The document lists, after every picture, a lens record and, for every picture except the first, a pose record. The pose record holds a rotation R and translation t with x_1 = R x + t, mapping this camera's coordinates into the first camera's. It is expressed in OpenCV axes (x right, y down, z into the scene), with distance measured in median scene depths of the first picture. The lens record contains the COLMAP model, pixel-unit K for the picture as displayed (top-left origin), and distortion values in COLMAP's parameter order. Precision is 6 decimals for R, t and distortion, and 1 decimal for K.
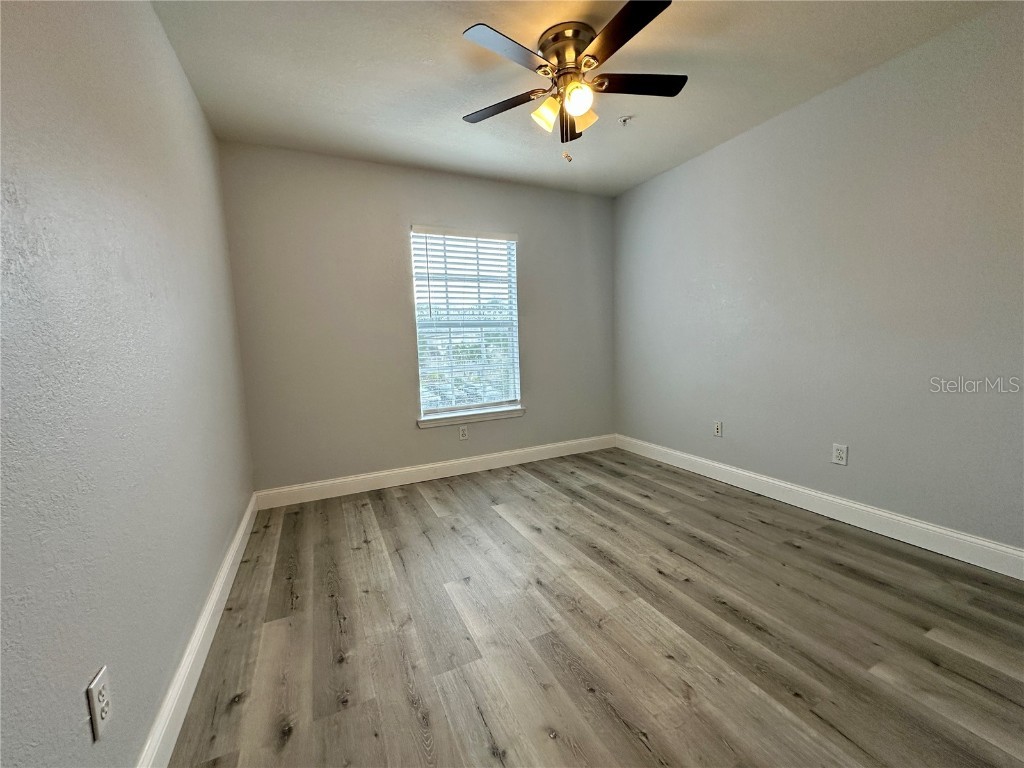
lens RADIAL K [[408.0, 0, 512.0], [0, 408.0, 384.0], [0, 0, 1]] dist [-0.000676, -0.000011]
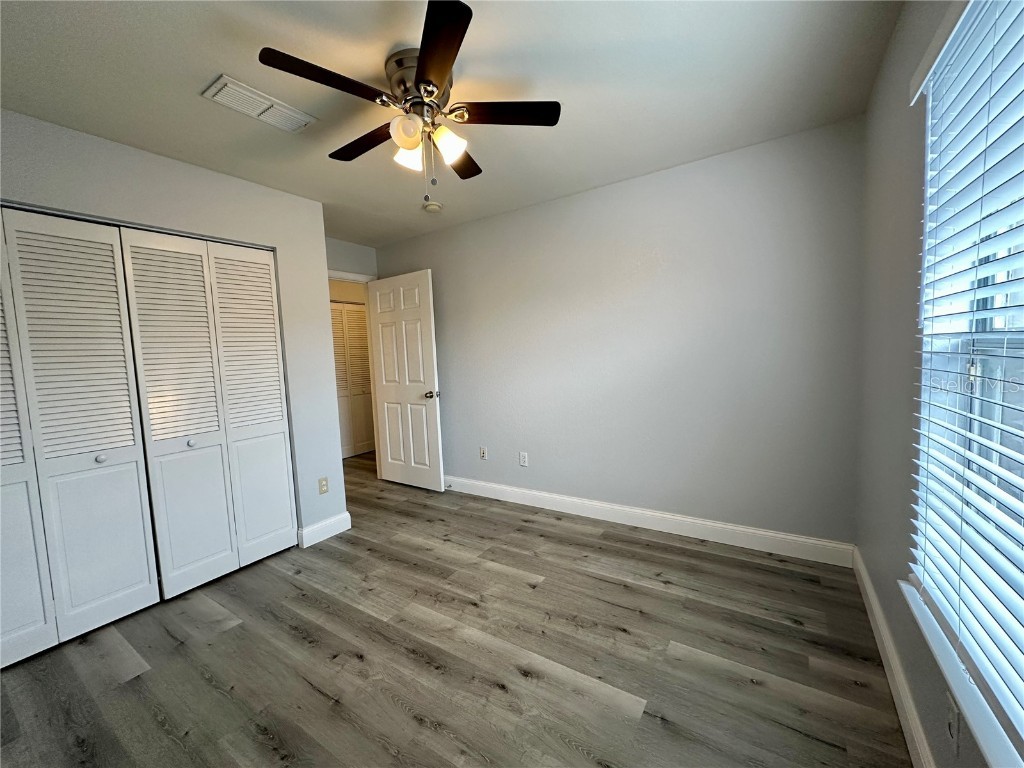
lens RADIAL K [[408.0, 0, 512.0], [0, 408.0, 384.0], [0, 0, 1]] dist [-0.000676, -0.000011]
pose [[-0.852668, 0.113708, -0.509929, 0.462533], [0.020970, 0.982691, 0.184064, -0.303635], [0.522032, 0.146252, -0.840294, 1.826011]]
